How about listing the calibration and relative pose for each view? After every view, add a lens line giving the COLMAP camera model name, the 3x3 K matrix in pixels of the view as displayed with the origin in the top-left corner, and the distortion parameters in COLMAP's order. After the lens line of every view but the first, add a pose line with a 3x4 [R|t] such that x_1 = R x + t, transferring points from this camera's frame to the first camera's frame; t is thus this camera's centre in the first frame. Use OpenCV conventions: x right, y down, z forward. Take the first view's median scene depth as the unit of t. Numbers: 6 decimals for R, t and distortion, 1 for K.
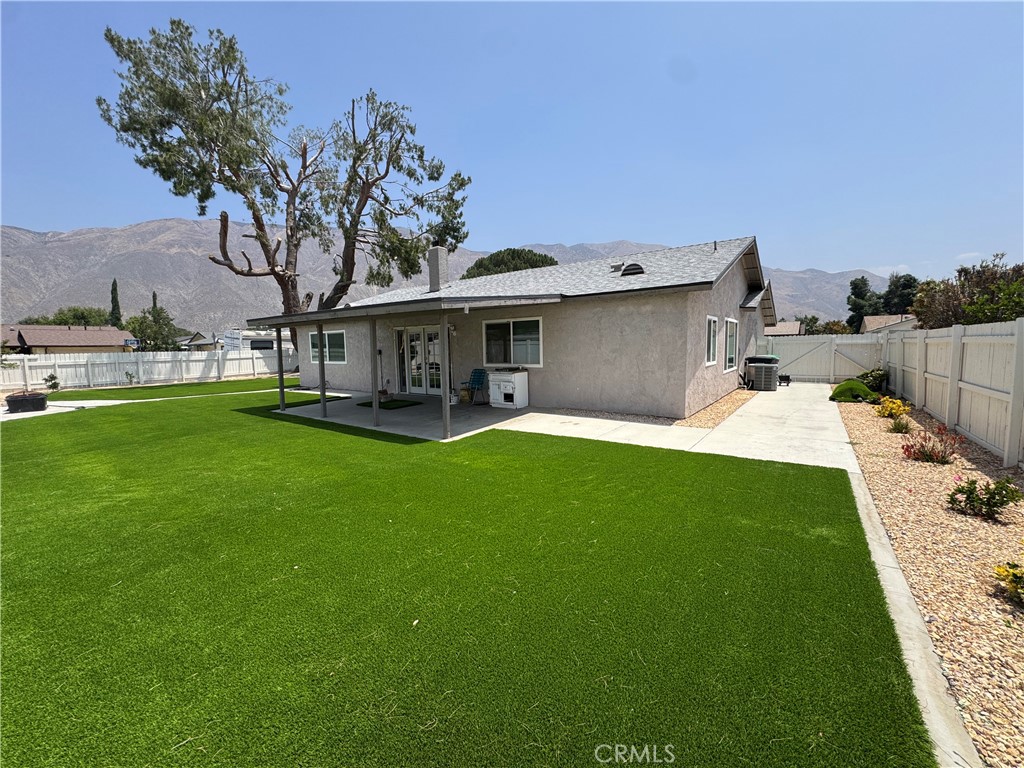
lens RADIAL K [[410.3, 0, 511.6], [0, 410.3, 380.8], [0, 0, 1]] dist [0.003987, 0.000508]
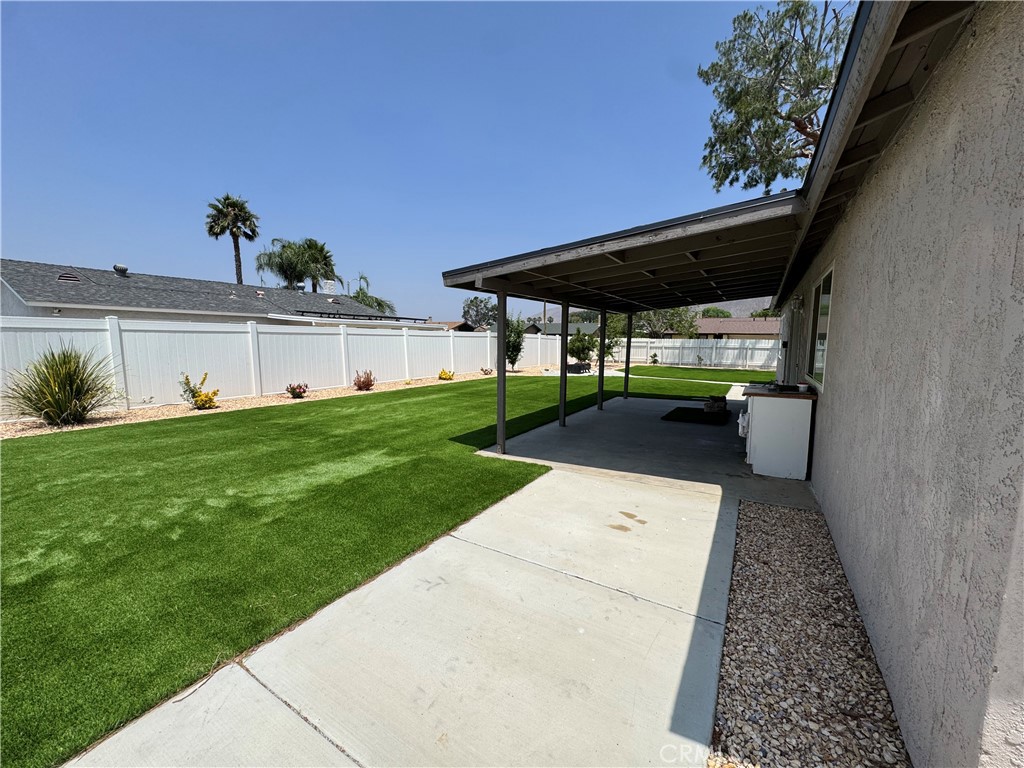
lens RADIAL K [[410.3, 0, 515.8], [0, 410.3, 384.9], [0, 0, 1]] dist [0.003987, 0.000508]
pose [[0.100755, 0.132026, -0.986112, 0.223760], [-0.097530, 0.987693, 0.122272, -0.031403], [0.990119, 0.083856, 0.112391, 0.352375]]
